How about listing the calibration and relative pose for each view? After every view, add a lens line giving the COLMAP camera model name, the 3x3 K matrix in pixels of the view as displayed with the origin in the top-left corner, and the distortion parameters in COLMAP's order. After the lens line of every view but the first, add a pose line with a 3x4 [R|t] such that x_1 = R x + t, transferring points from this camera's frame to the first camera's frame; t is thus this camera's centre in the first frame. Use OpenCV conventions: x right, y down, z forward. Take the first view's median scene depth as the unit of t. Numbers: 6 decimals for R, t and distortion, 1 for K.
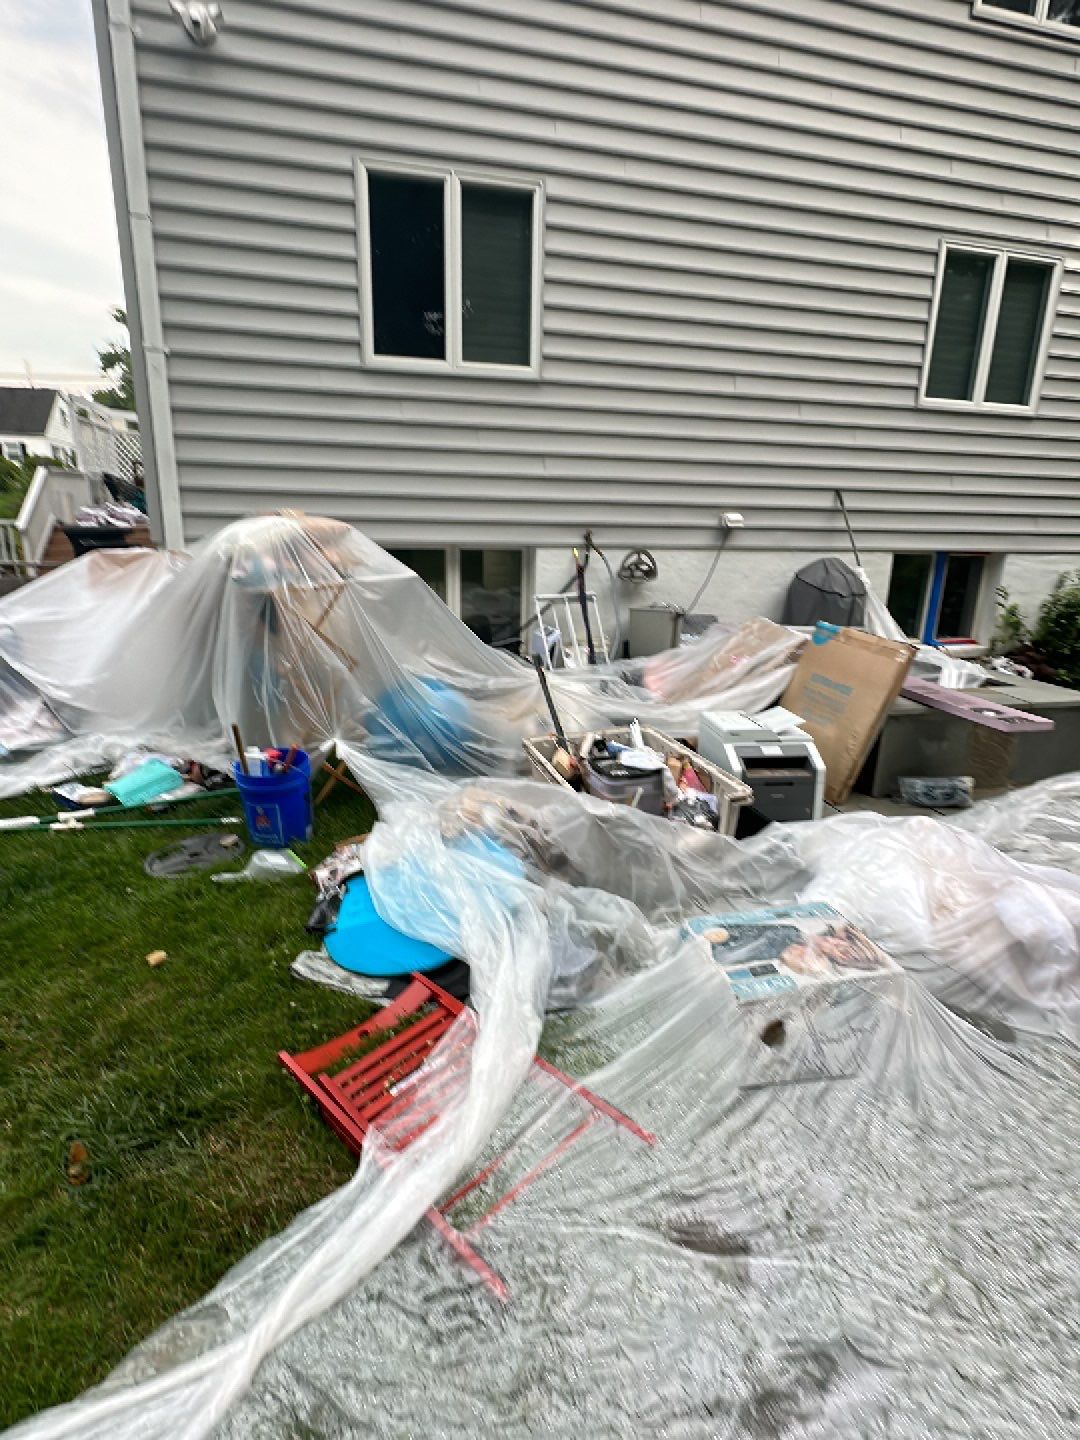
lens RADIAL K [[724.8, 0, 540.0], [0, 724.8, 720.0], [0, 0, 1]] dist [0.000887, 0.000743]
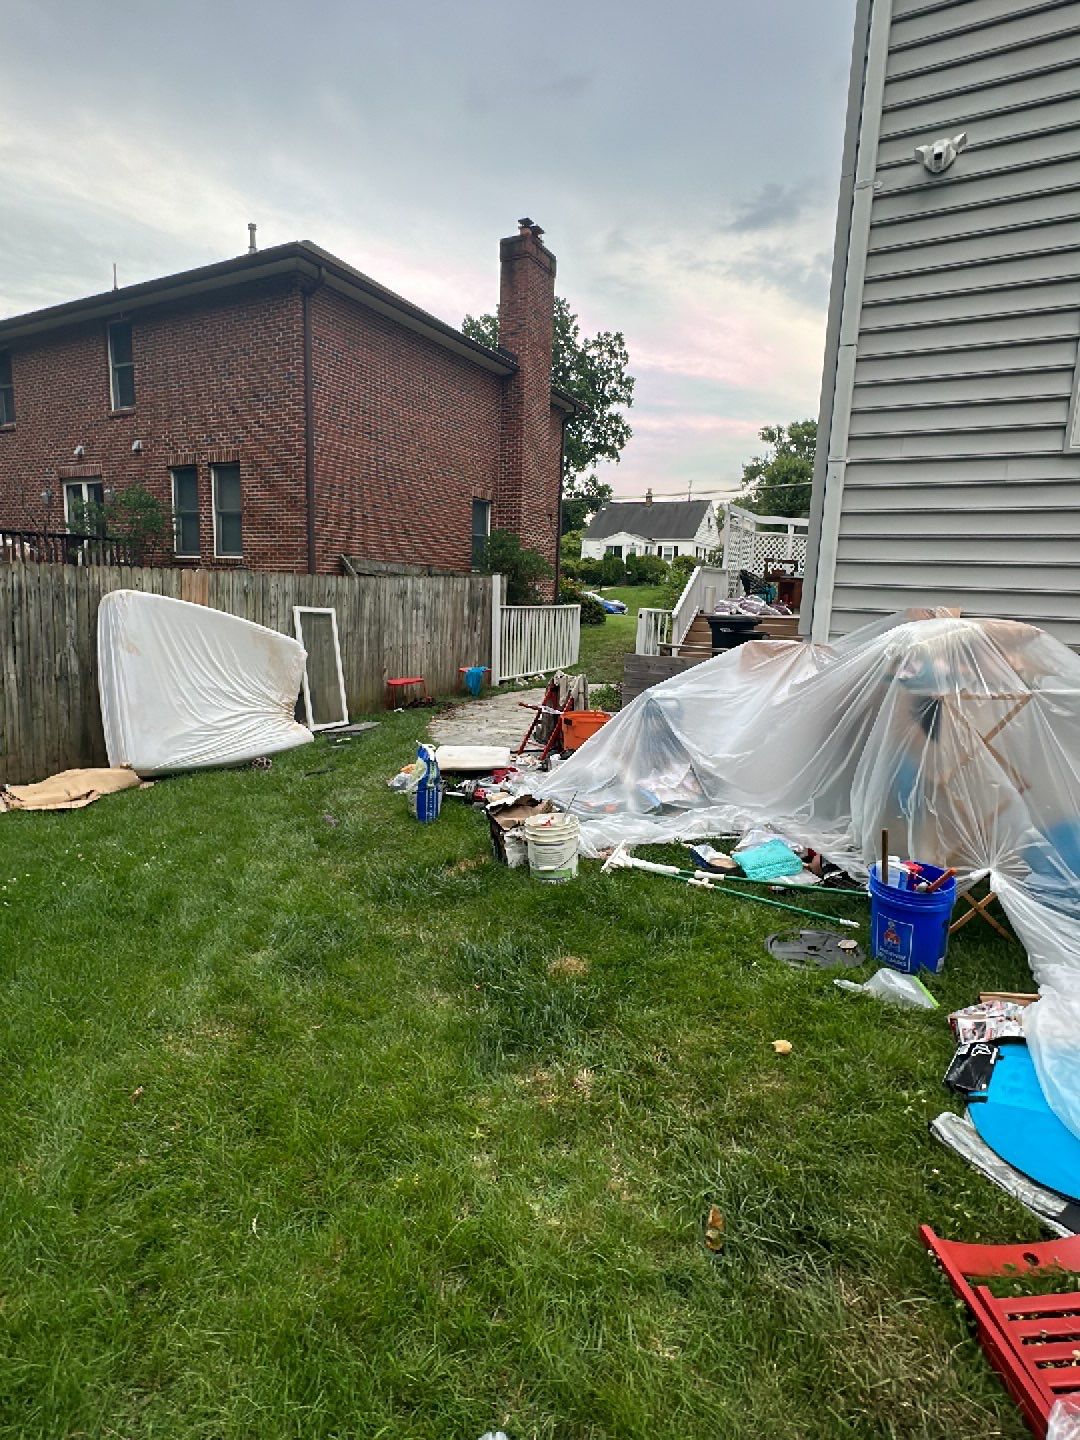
lens RADIAL K [[724.8, 0, 540.0], [0, 724.8, 720.0], [0, 0, 1]] dist [0.000887, 0.000743]
pose [[0.736057, 0.122995, -0.665651, -0.120435], [-0.199237, 0.979159, -0.039387, -0.006066], [0.646934, 0.161614, 0.745223, -0.028982]]
